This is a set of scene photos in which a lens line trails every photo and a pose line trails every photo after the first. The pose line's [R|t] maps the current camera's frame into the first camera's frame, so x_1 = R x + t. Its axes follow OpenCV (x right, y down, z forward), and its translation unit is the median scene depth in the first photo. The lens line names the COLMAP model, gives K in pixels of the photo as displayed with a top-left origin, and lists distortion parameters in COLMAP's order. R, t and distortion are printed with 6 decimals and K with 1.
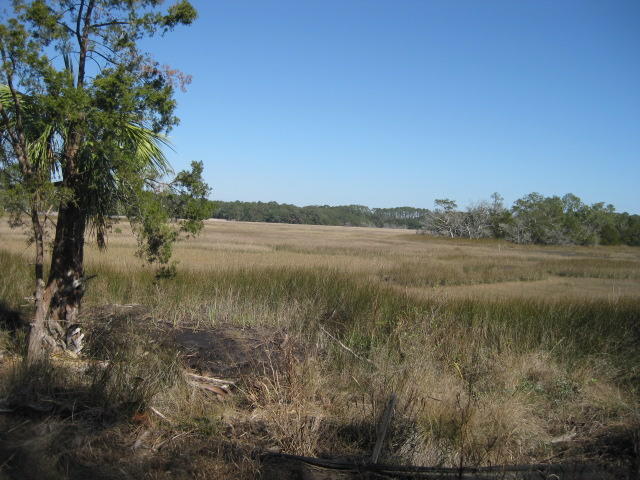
lens RADIAL K [[709.8, 0, 320.0], [0, 709.8, 240.0], [0, 0, 1]] dist [-0.172276, 0.130204]
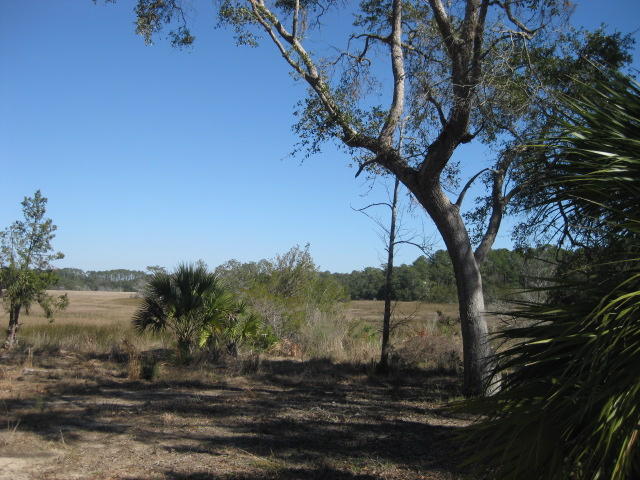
lens RADIAL K [[709.8, 0, 320.0], [0, 709.8, 240.0], [0, 0, 1]] dist [-0.172276, 0.130204]
pose [[0.921957, -0.000599, 0.387292, -0.016749], [0.033820, 0.996303, -0.078969, -0.002163], [-0.385813, 0.085904, 0.918569, -0.147947]]
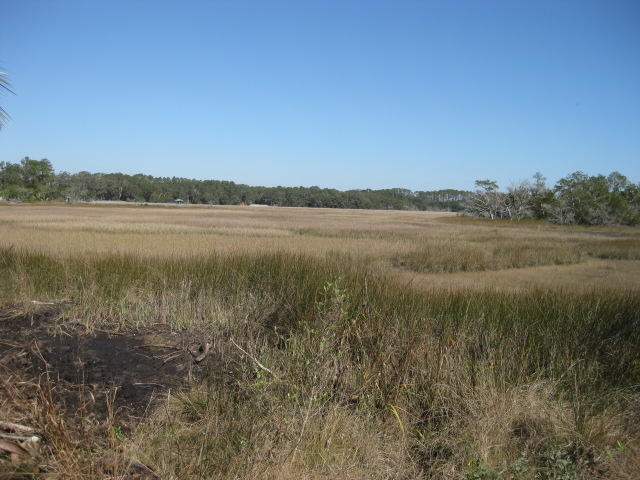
lens RADIAL K [[709.8, 0, 320.0], [0, 709.8, 240.0], [0, 0, 1]] dist [-0.172276, 0.130204]
pose [[0.997991, -0.013723, -0.061852, 0.009184], [0.015068, 0.999659, 0.021331, 0.000798], [0.061538, -0.022220, 0.997857, 0.020887]]
